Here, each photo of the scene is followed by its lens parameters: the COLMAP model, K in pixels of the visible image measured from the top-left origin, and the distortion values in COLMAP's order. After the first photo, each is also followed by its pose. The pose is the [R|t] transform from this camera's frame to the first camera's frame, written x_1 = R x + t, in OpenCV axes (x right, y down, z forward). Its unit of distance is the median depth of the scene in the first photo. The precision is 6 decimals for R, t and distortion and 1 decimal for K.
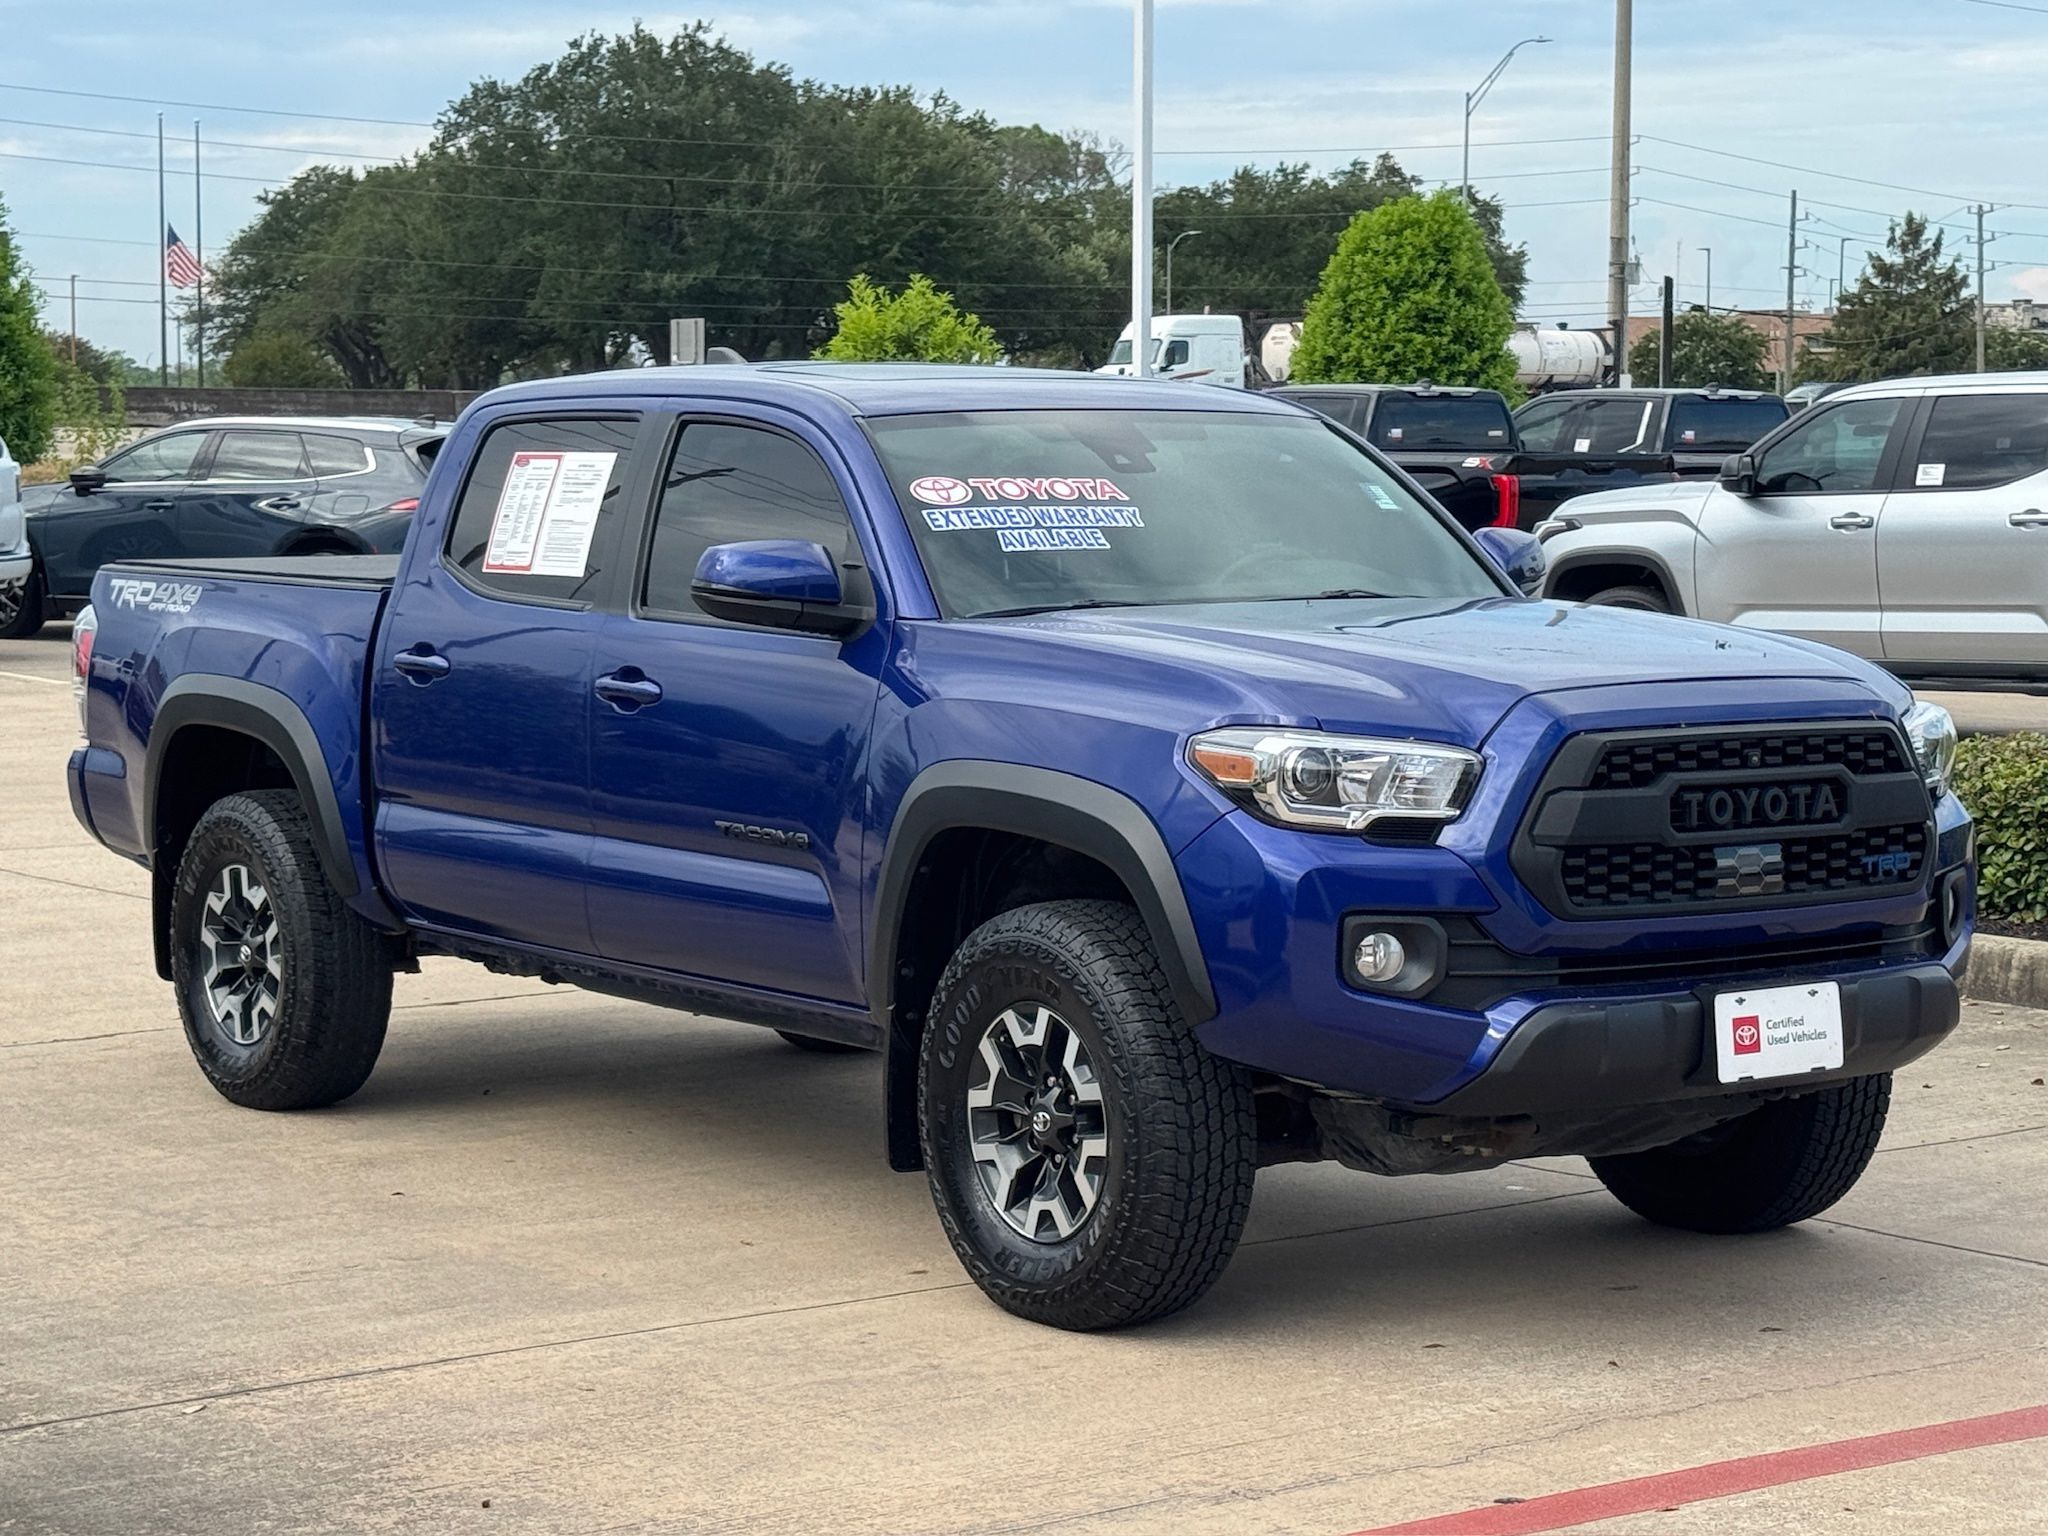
lens RADIAL K [[4975.1, 0, 1024.0], [0, 4975.1, 768.0], [0, 0, 1]] dist [0.237605, 0.829071]
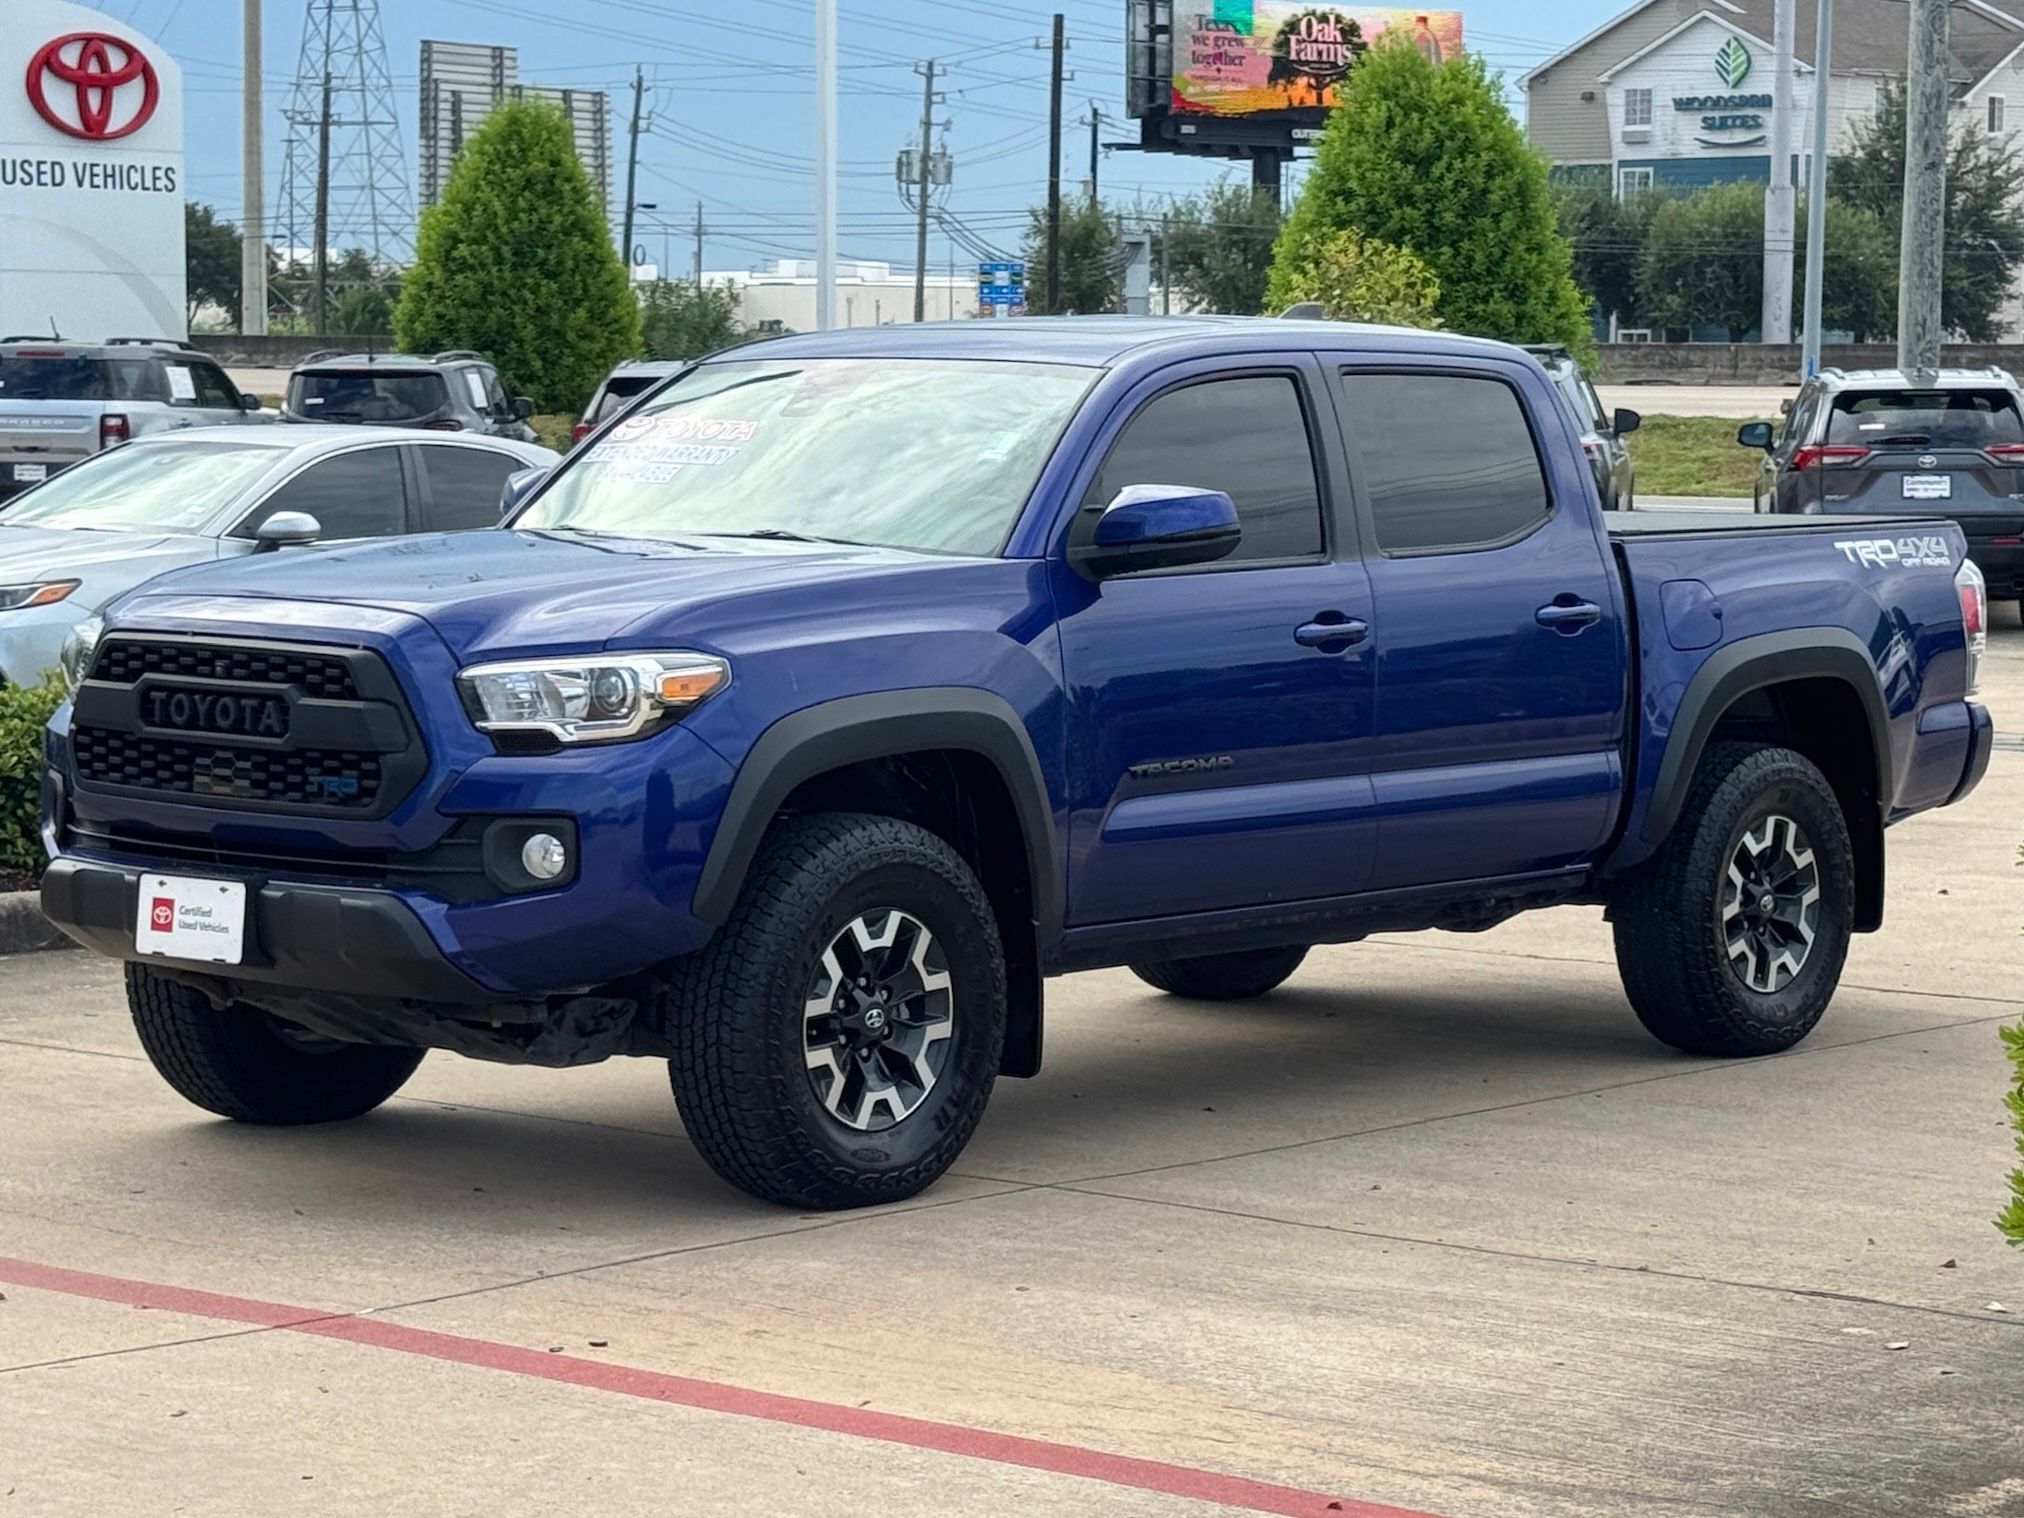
lens RADIAL K [[4916.8, 0, 1012.0], [0, 4916.8, 759.0], [0, 0, 1]] dist [0.237605, 0.829071]
pose [[0.133927, 0.070750, -0.988462, 1.236354], [-0.078348, 0.995082, 0.060609, -0.061249], [0.987889, 0.069327, 0.138811, 1.021184]]
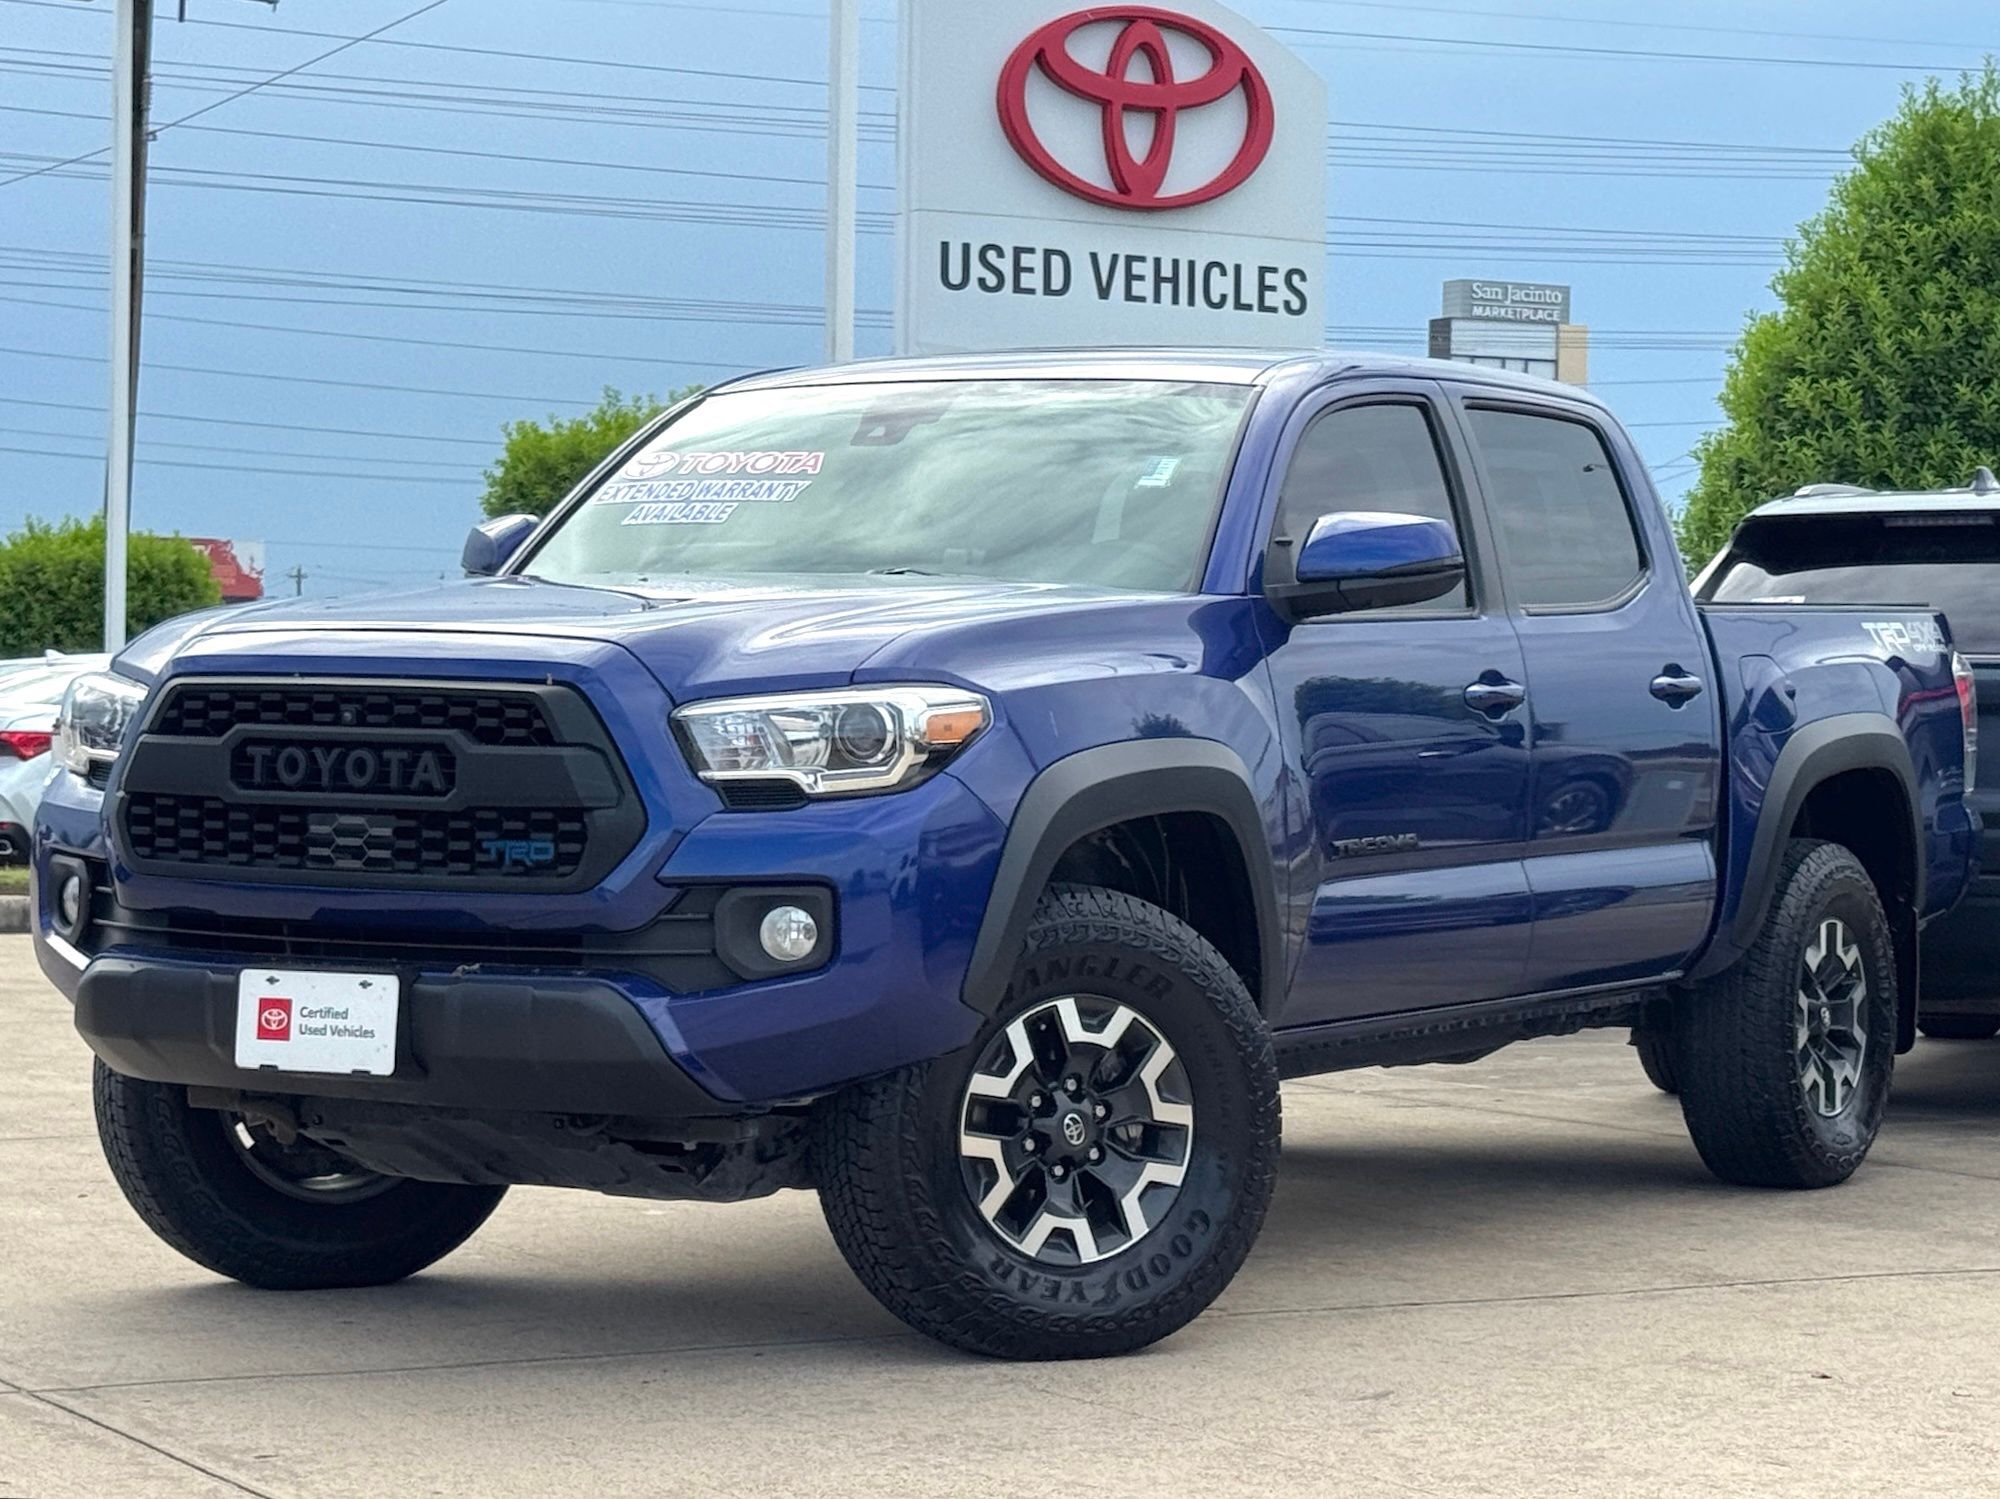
lens RADIAL K [[4858.5, 0, 1000.0], [0, 4858.5, 749.5], [0, 0, 1]] dist [0.237605, 0.829071]
pose [[0.306617, 0.023929, -0.951532, 1.007520], [-0.072058, 0.997399, 0.001863, -0.005815], [0.949102, 0.067994, 0.307543, 0.842490]]
